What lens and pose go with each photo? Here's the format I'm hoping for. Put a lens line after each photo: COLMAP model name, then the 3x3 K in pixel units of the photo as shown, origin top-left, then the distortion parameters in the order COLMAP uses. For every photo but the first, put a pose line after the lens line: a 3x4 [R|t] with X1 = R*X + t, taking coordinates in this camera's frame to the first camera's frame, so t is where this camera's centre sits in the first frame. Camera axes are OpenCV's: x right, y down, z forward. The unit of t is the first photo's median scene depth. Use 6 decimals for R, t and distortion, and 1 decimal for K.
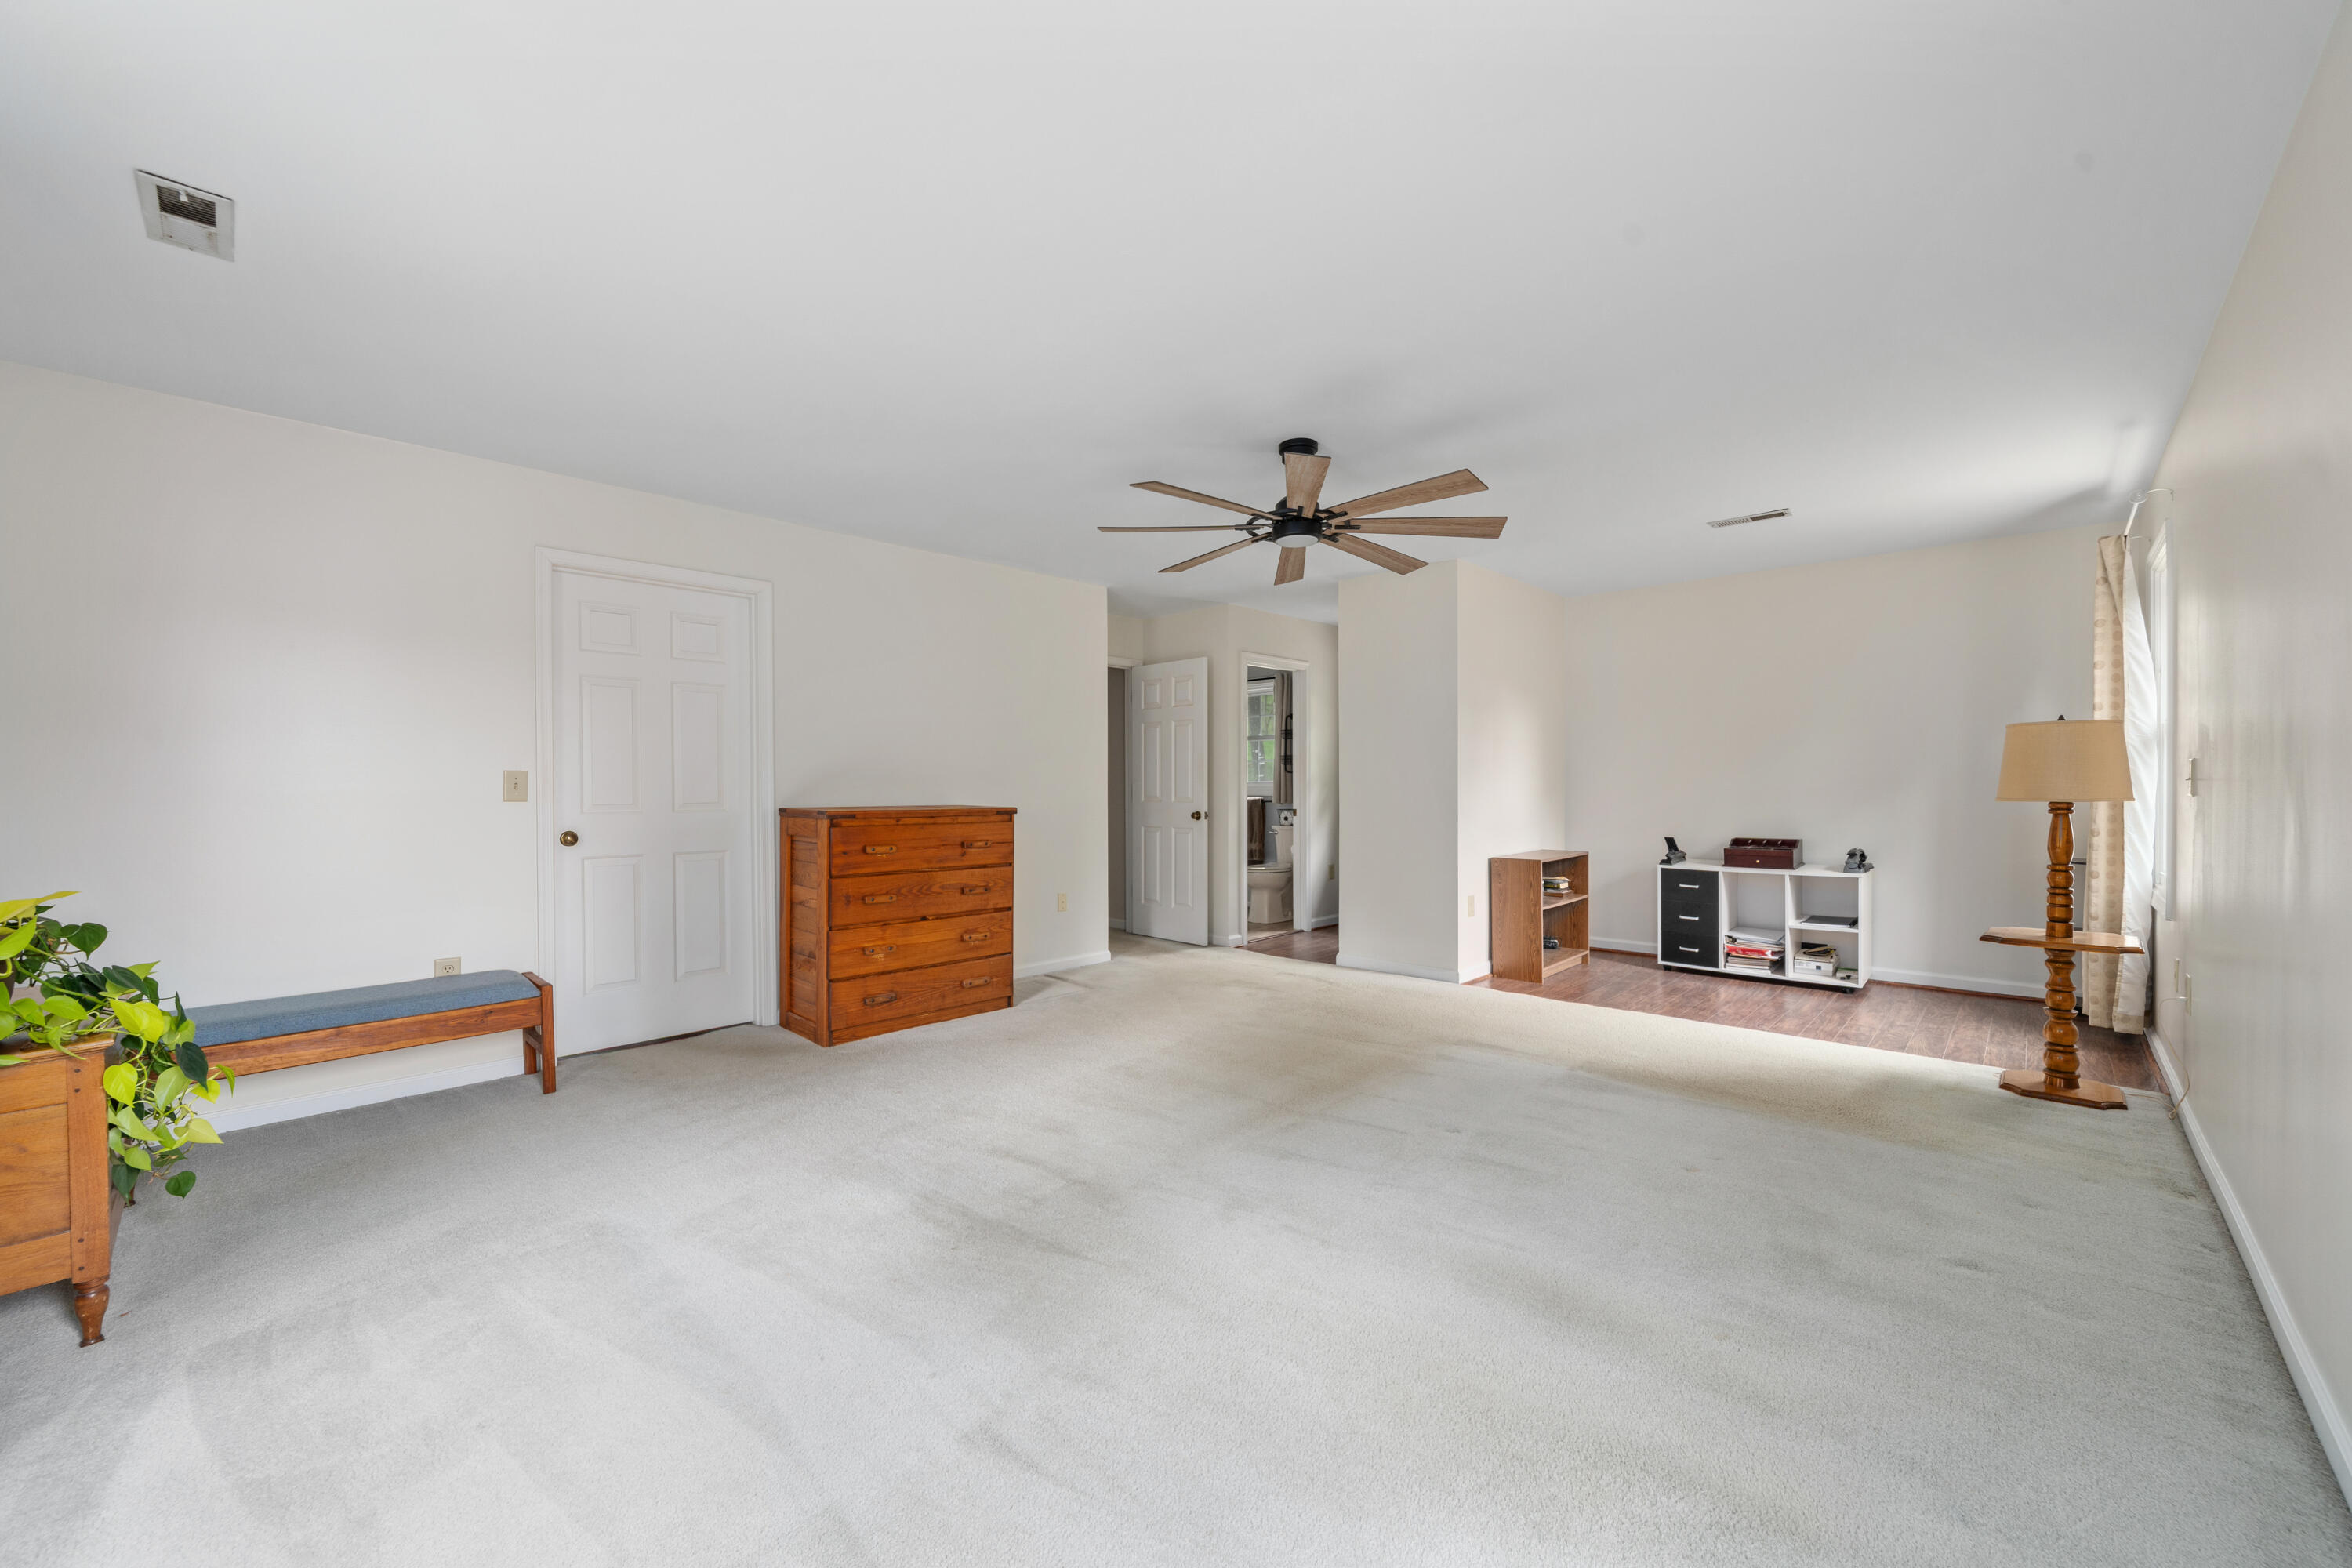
lens RADIAL K [[907.4, 0, 1162.3], [0, 907.4, 790.3], [0, 0, 1]] dist [-0.000872, -0.000296]
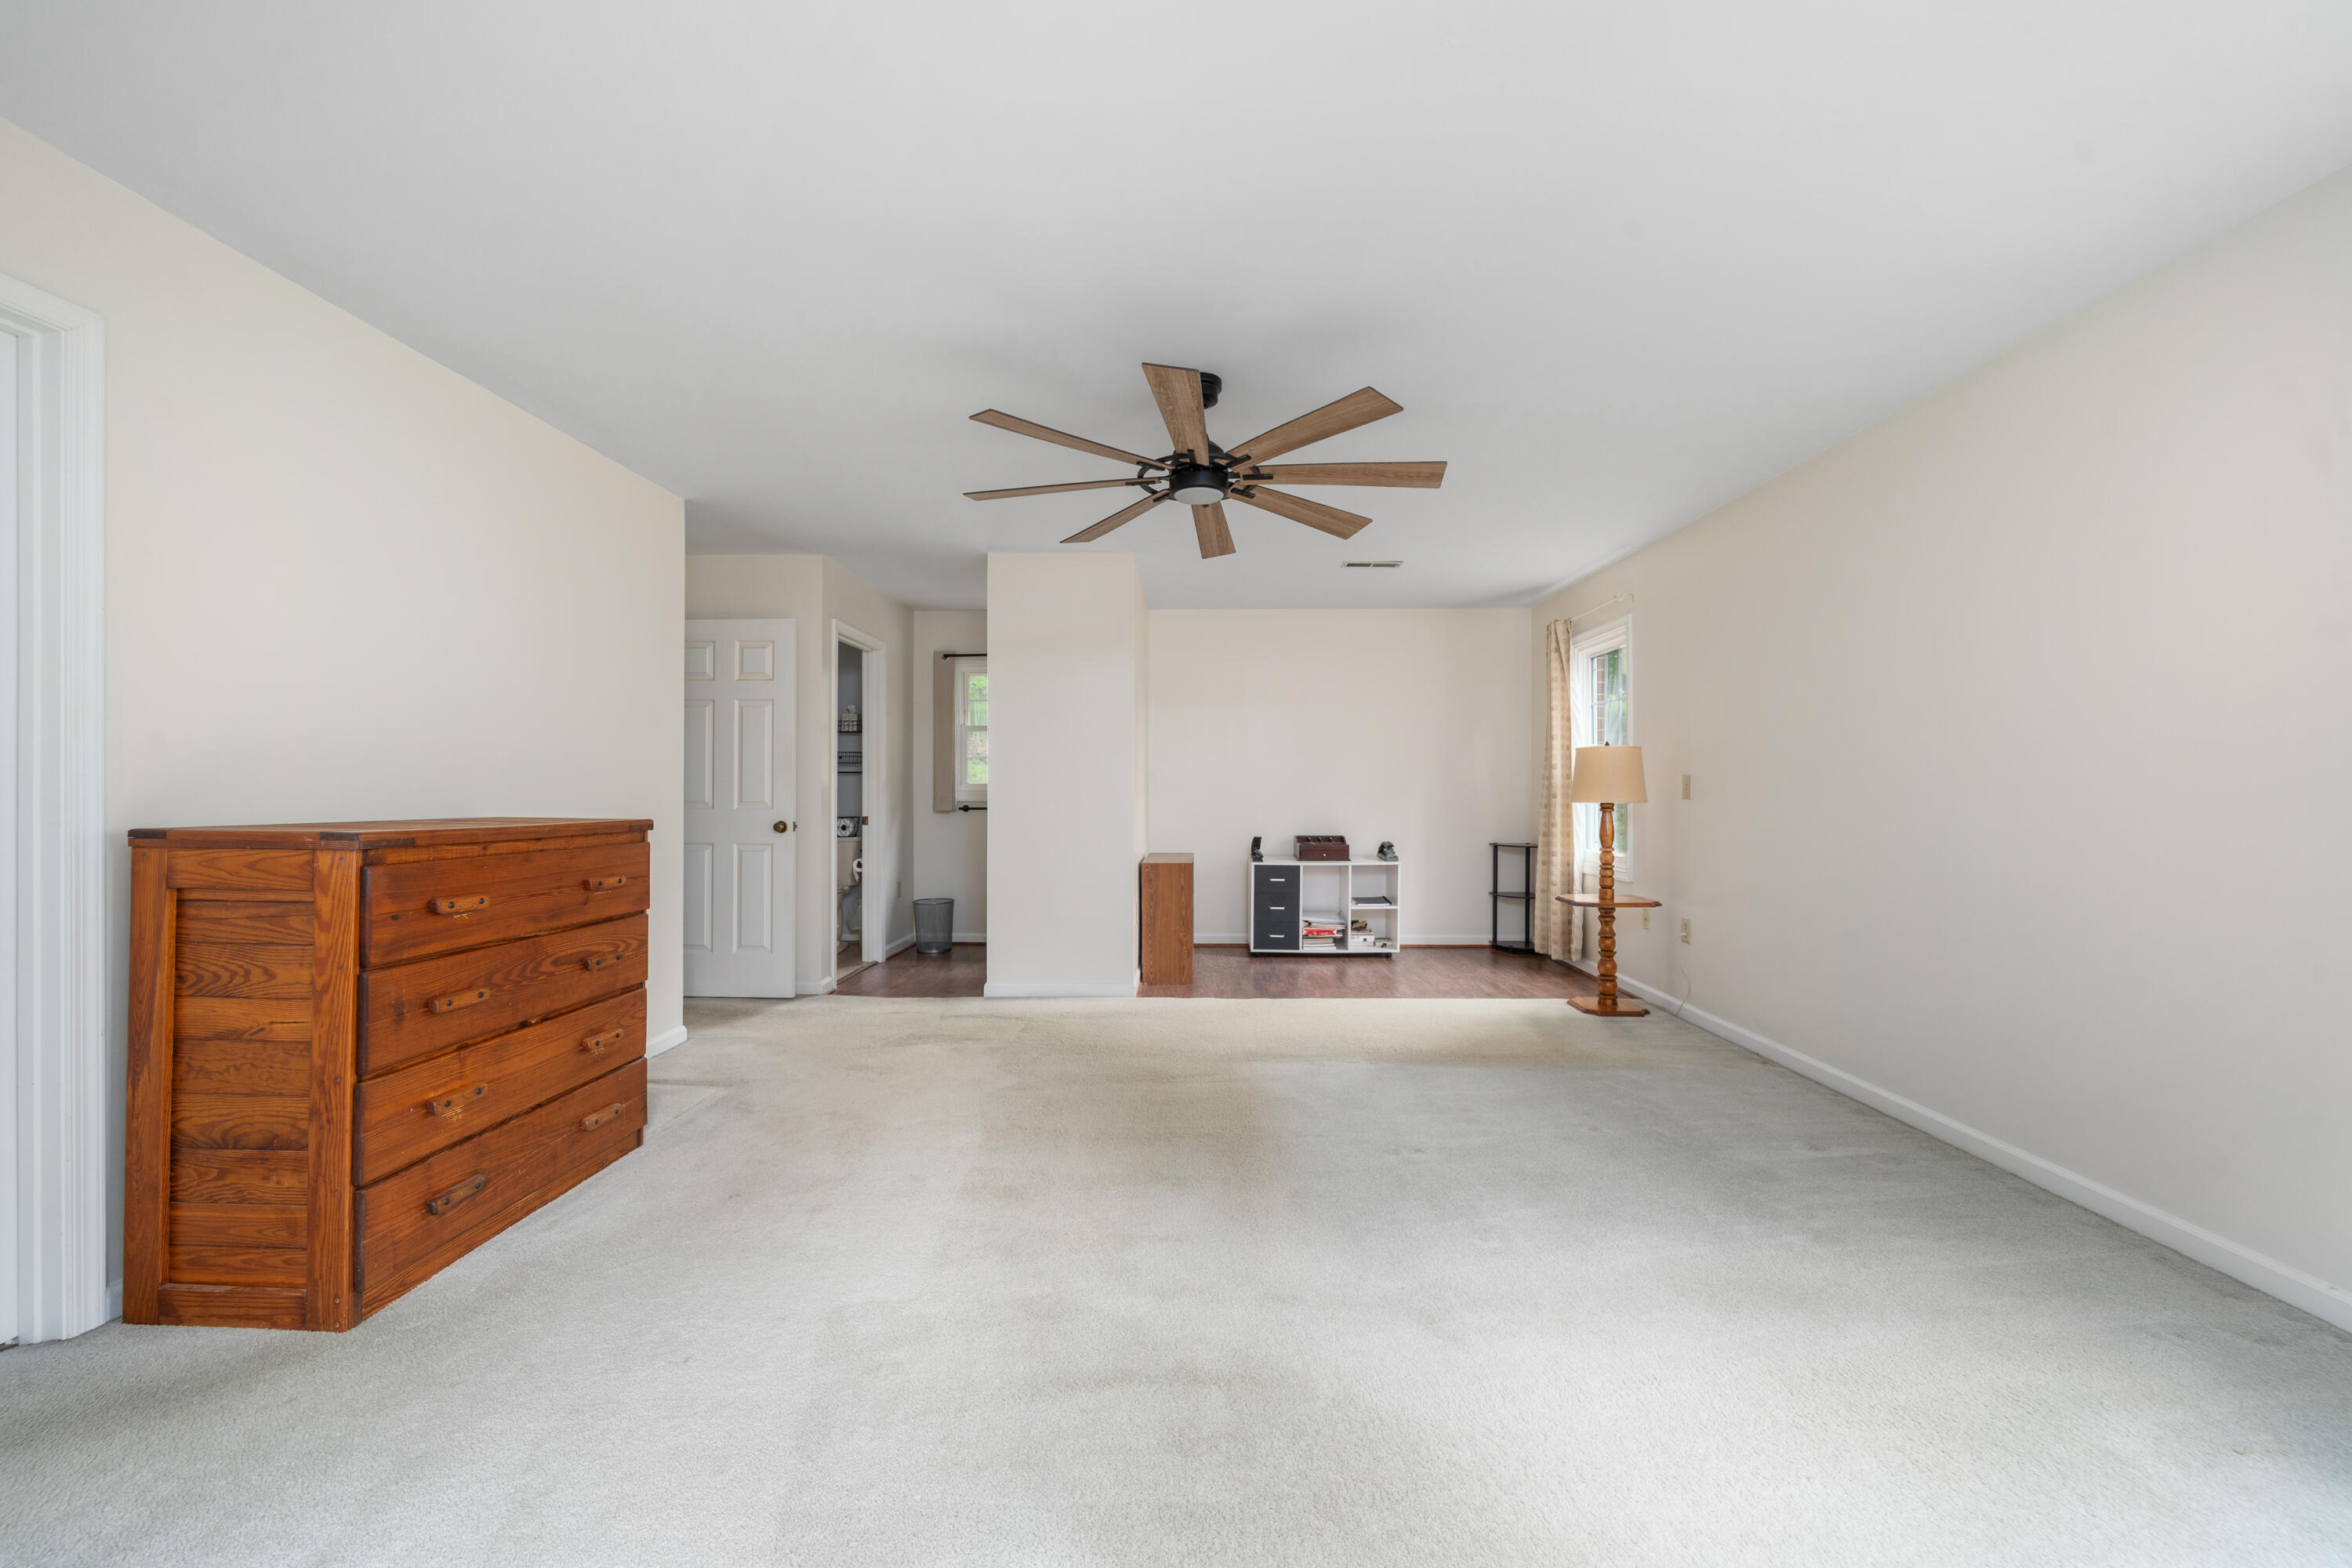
lens RADIAL K [[907.4, 0, 1182.0], [0, 907.4, 784.2], [0, 0, 1]] dist [-0.000872, -0.000296]
pose [[0.728033, 0.010372, 0.685463, -0.347077], [-0.001385, 0.999906, -0.013658, 0.002692], [-0.685540, 0.008994, 0.727979, 0.320196]]
